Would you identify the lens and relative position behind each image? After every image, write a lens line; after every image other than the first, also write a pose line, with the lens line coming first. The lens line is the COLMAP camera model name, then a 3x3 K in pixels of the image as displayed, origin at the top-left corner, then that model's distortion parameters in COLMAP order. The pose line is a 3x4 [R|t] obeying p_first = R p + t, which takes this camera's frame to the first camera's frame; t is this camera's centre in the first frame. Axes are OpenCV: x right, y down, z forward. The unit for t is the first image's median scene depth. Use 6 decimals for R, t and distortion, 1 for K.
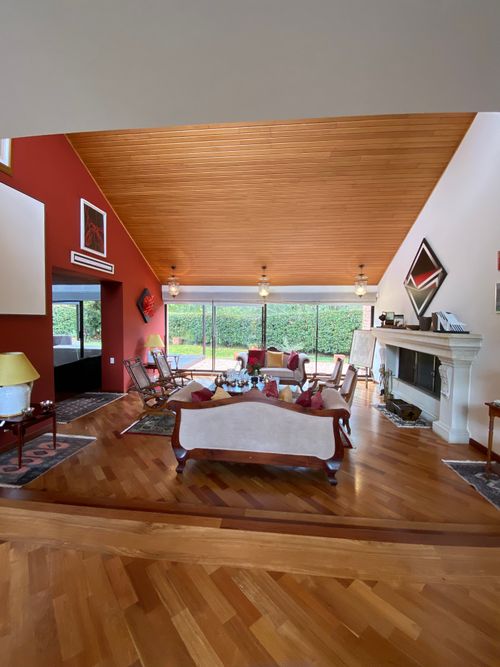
lens RADIAL K [[272.1, 0, 248.3], [0, 272.1, 324.0], [0, 0, 1]] dist [0.016213, -0.017225]
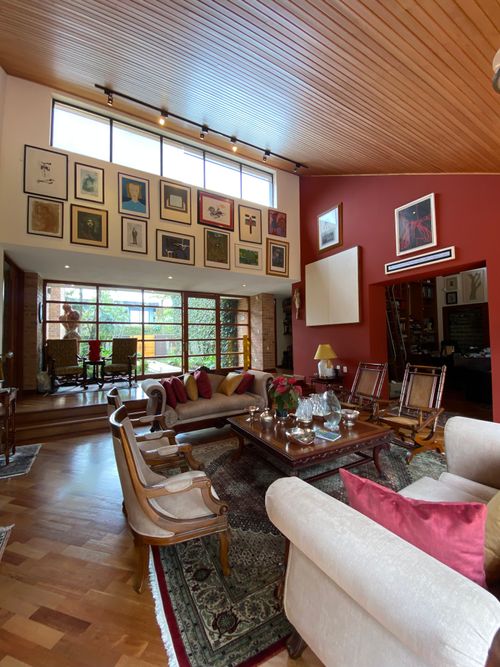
lens RADIAL K [[272.1, 0, 253.3], [0, 272.1, 332.7], [0, 0, 1]] dist [0.016213, -0.017225]
pose [[-0.800390, -0.015875, -0.599270, 0.389612], [-0.002548, 0.999730, -0.023082, 0.038999], [0.599474, -0.016948, -0.800214, 1.269924]]
